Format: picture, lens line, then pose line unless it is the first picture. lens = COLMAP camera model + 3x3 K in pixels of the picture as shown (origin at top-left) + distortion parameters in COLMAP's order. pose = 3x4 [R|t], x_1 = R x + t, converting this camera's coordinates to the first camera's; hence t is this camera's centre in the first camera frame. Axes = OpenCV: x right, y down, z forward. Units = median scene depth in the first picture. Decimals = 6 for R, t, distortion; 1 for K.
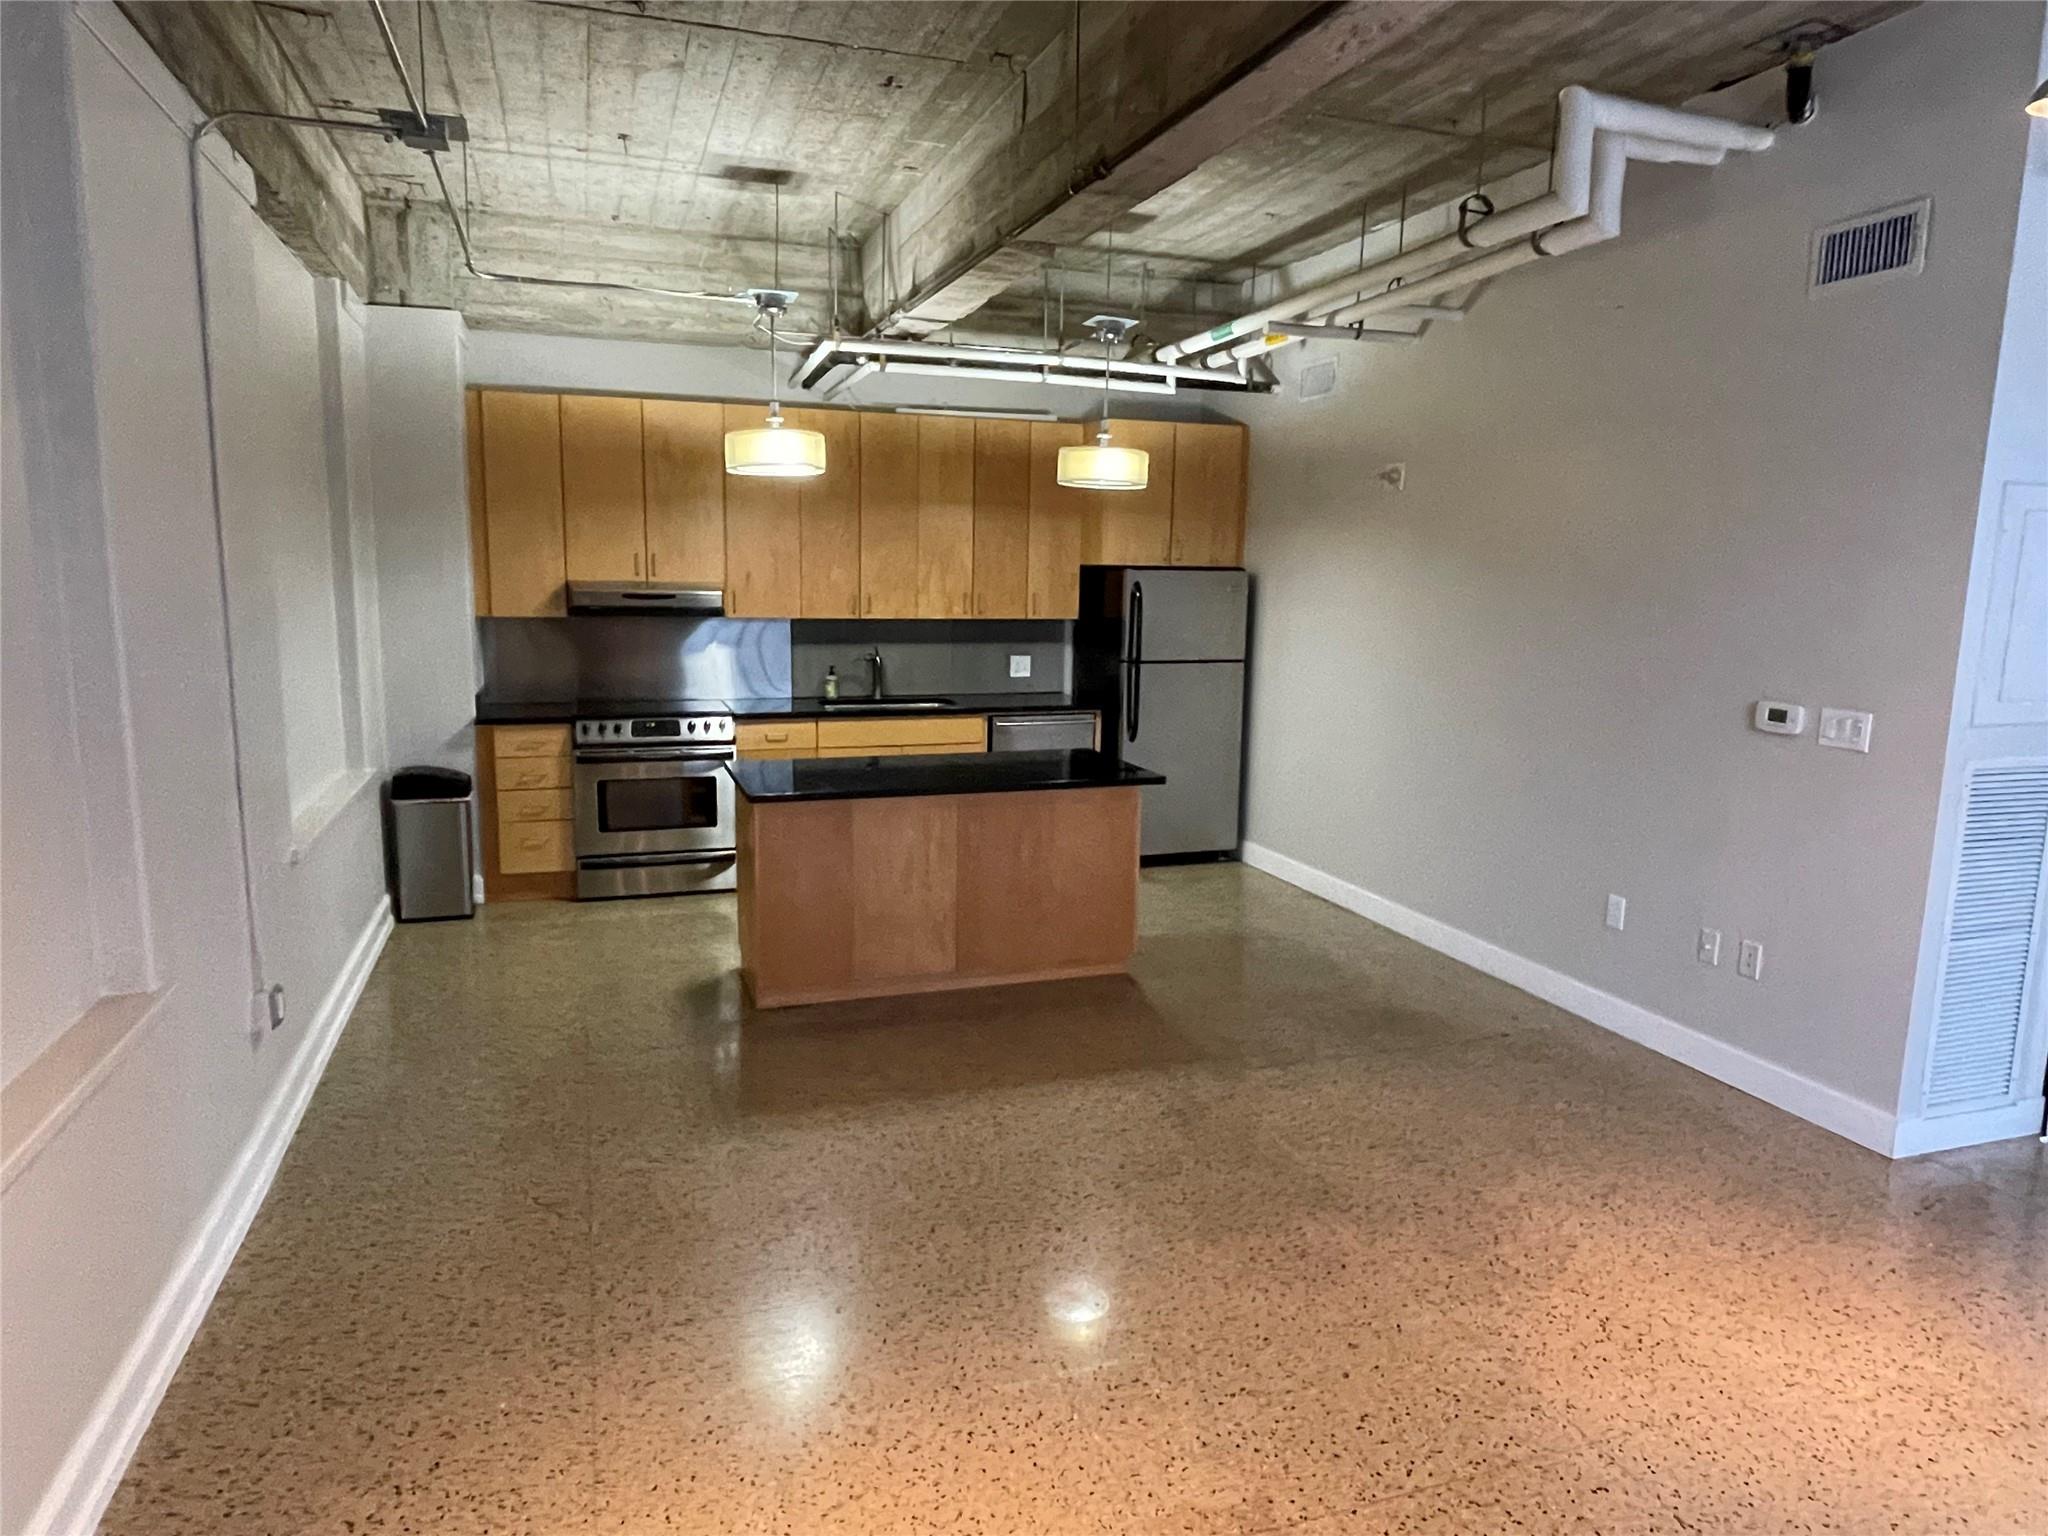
lens RADIAL K [[1256.9, 0, 1003.7], [0, 1256.9, 763.9], [0, 0, 1]] dist [-0.000228, -0.001253]
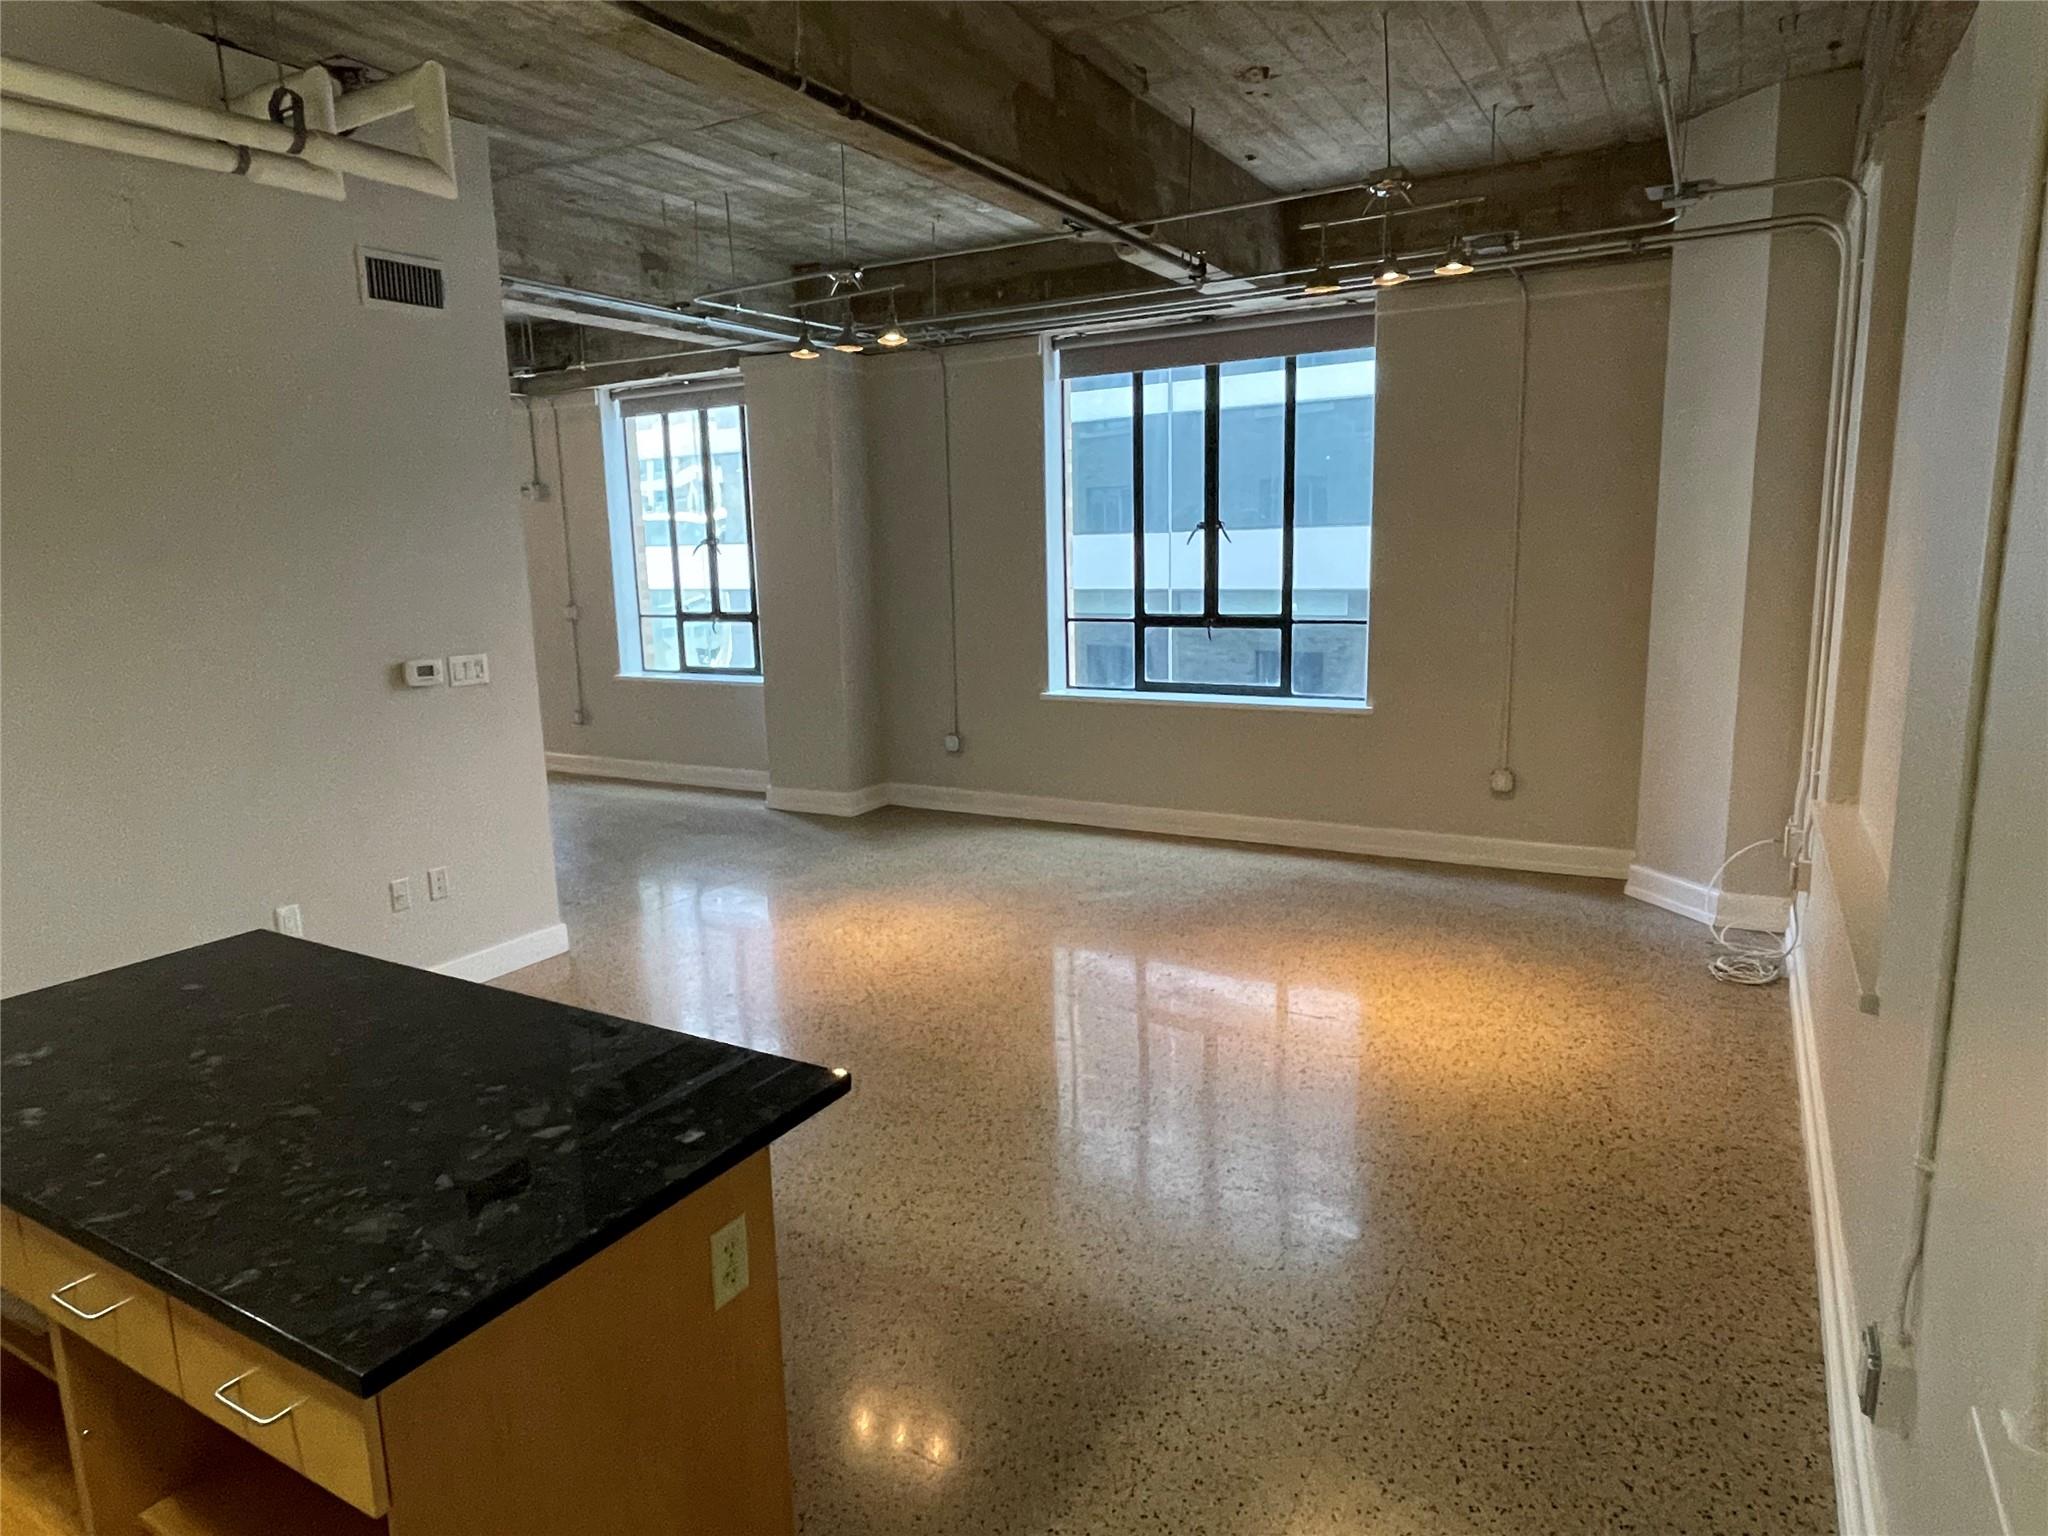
lens RADIAL K [[1233.3, 0, 1013.0], [0, 1233.3, 763.8], [0, 0, 1]] dist [0.001605, -0.018004]
pose [[-0.657299, -0.132843, 0.741830, -0.650934], [0.135372, 0.947520, 0.289622, -0.230927], [-0.741372, 0.290791, -0.604820, 1.412188]]
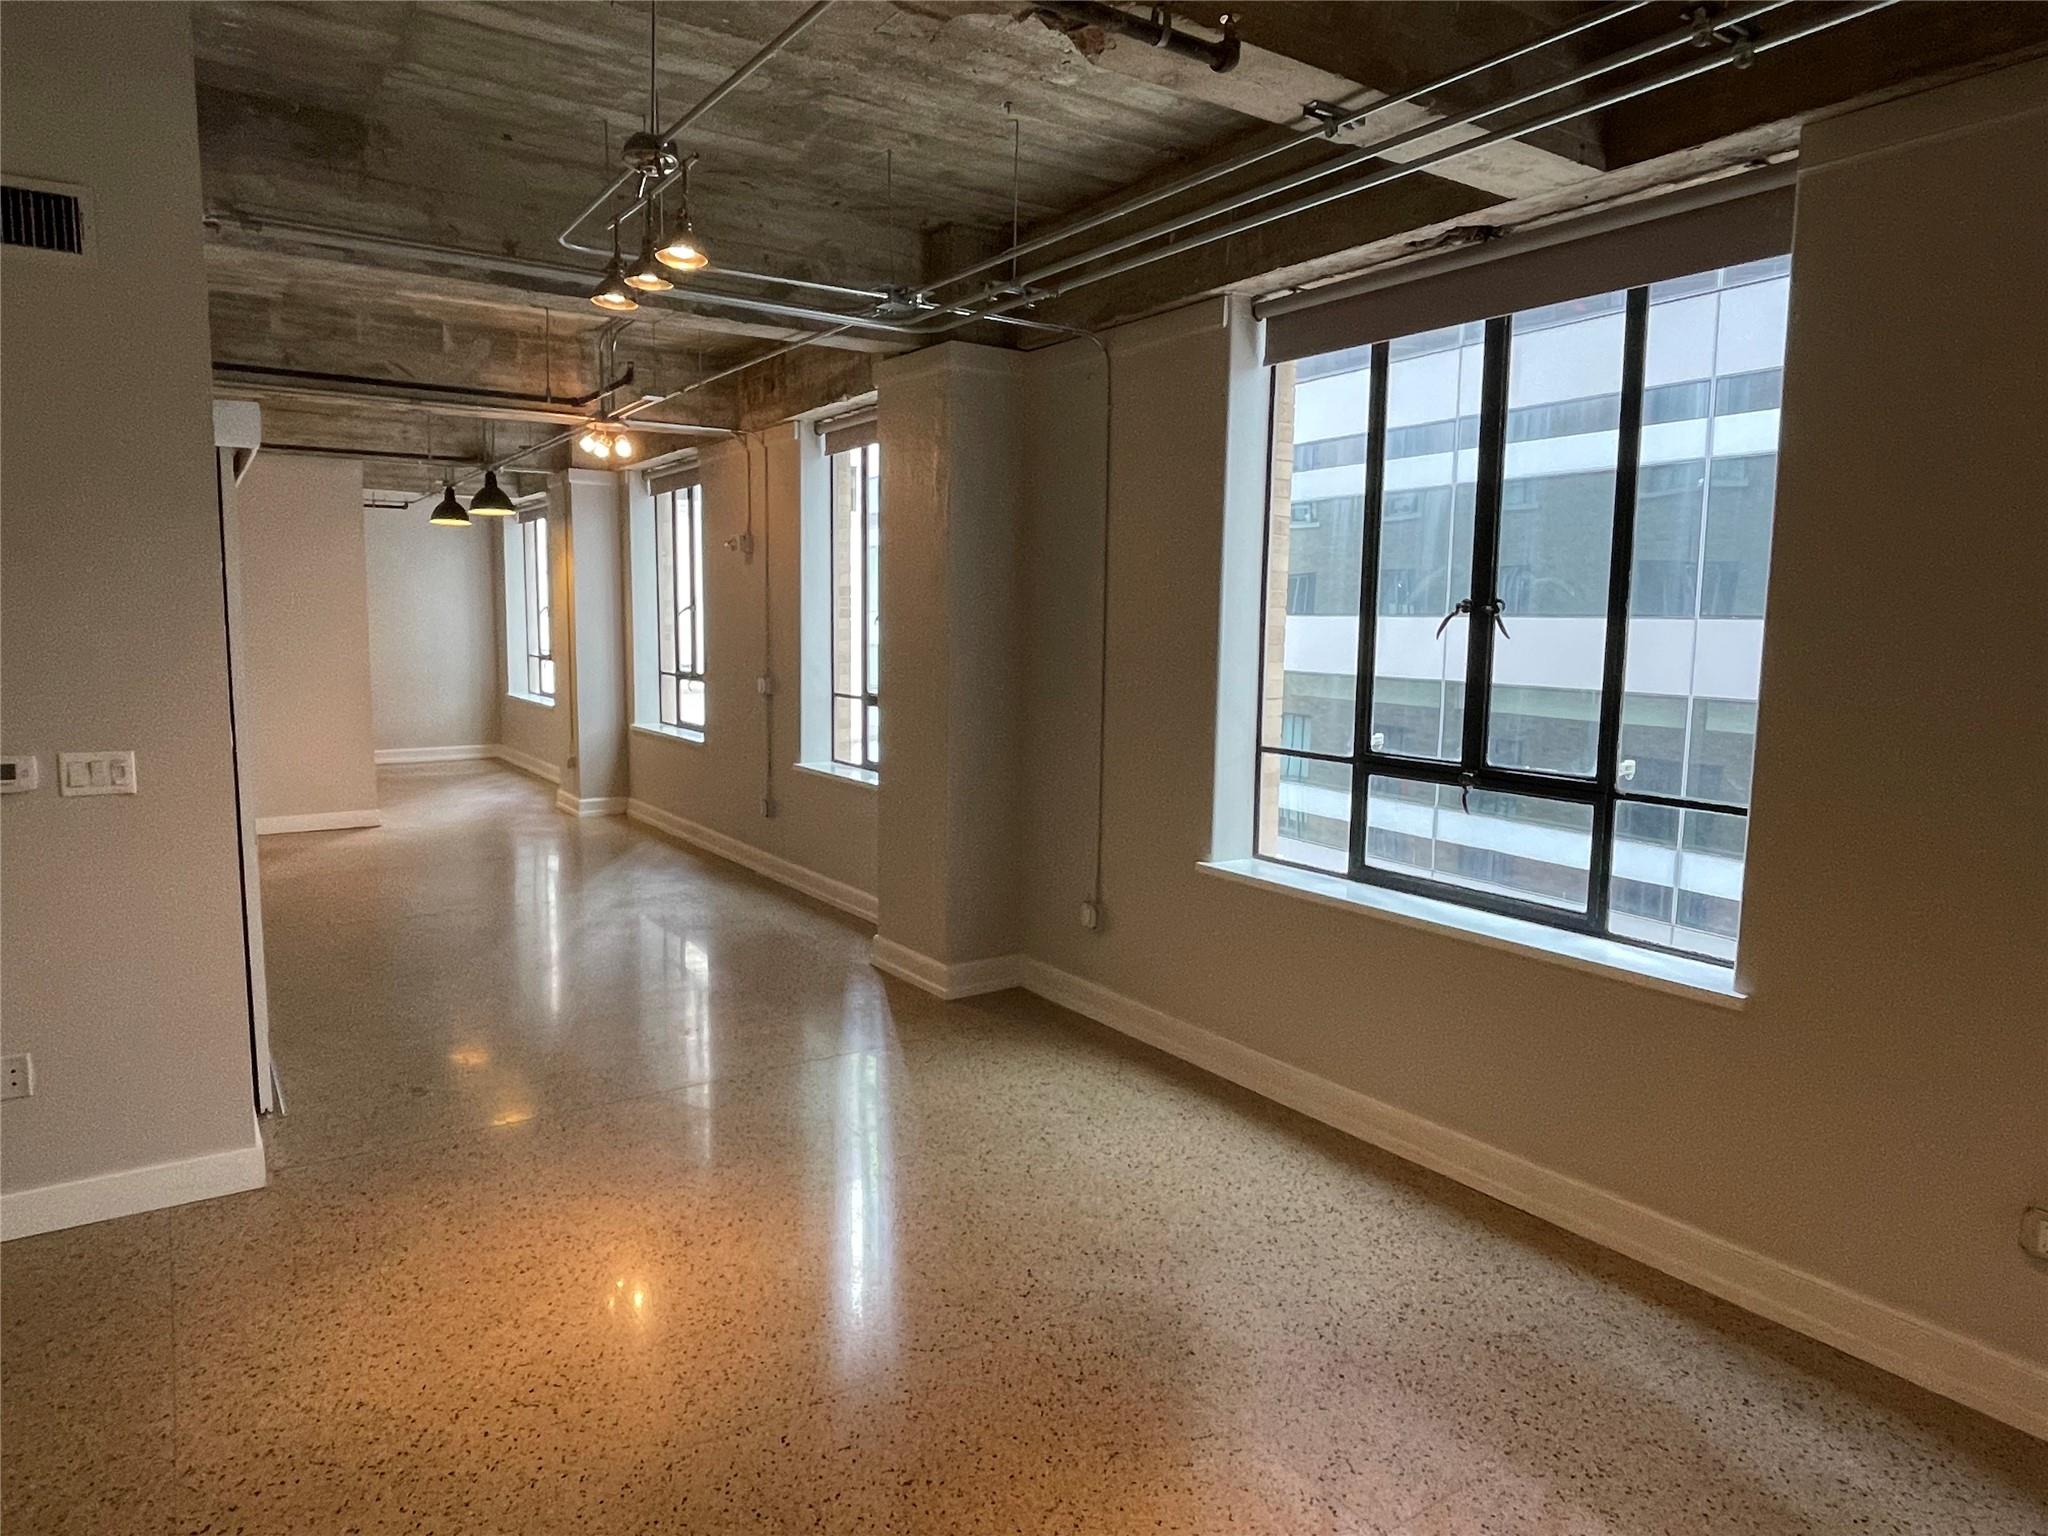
lens RADIAL K [[1256.9, 0, 1003.7], [0, 1256.9, 763.9], [0, 0, 1]] dist [-0.000228, -0.001253]
pose [[-0.256171, -0.132248, 0.957542, -0.343906], [0.137810, 0.975482, 0.171593, -0.100062], [-0.956757, 0.175916, -0.231665, 0.611791]]
